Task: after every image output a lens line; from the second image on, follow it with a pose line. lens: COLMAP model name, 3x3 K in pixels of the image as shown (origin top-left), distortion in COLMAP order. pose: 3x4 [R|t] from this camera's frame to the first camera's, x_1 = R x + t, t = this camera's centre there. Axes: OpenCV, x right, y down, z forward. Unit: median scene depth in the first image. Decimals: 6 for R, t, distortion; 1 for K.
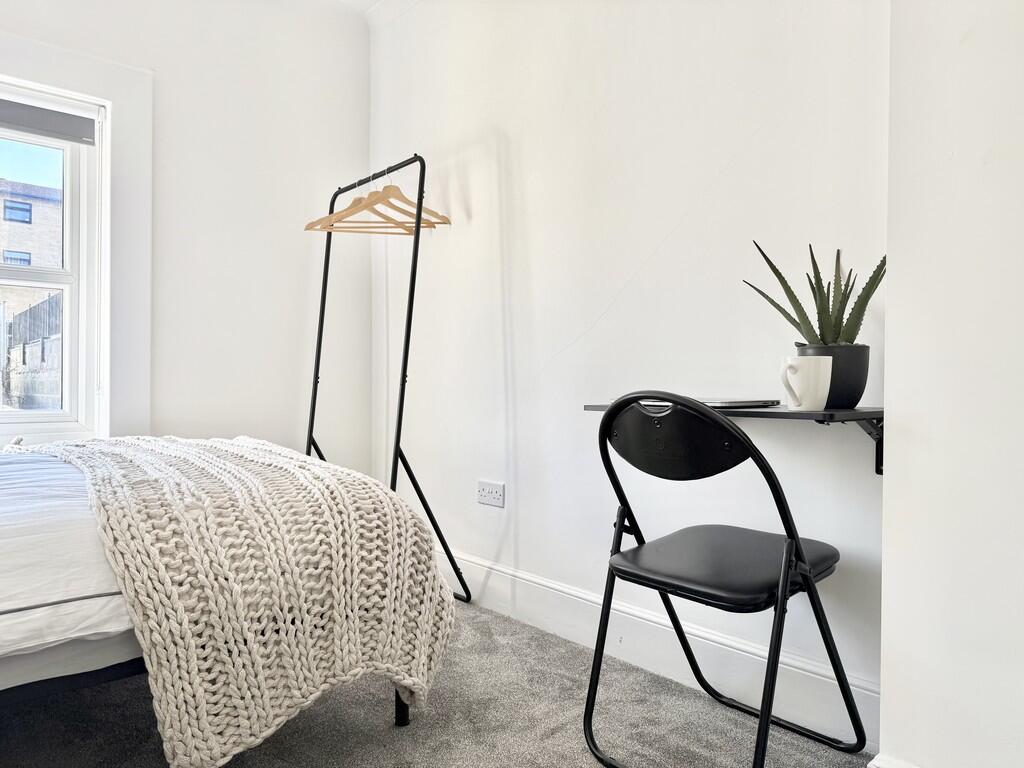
lens RADIAL K [[728.5, 0, 512.0], [0, 728.5, 384.0], [0, 0, 1]] dist [0.062674, -0.073803]
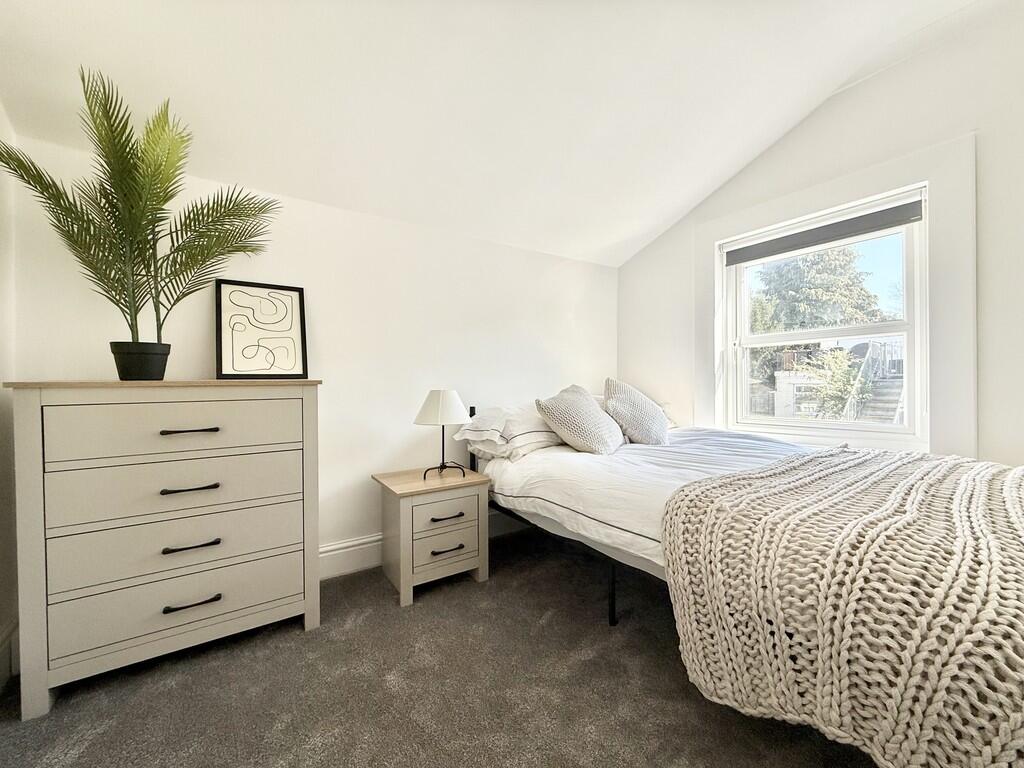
lens RADIAL K [[403.8, 0, 512.0], [0, 403.8, 384.0], [0, 0, 1]] dist [0.000393, -0.000175]
pose [[-0.150784, -0.018825, -0.988388, 0.389980], [0.021539, 0.999519, -0.022323, -0.064437], [0.988332, -0.024655, -0.150306, 0.674434]]
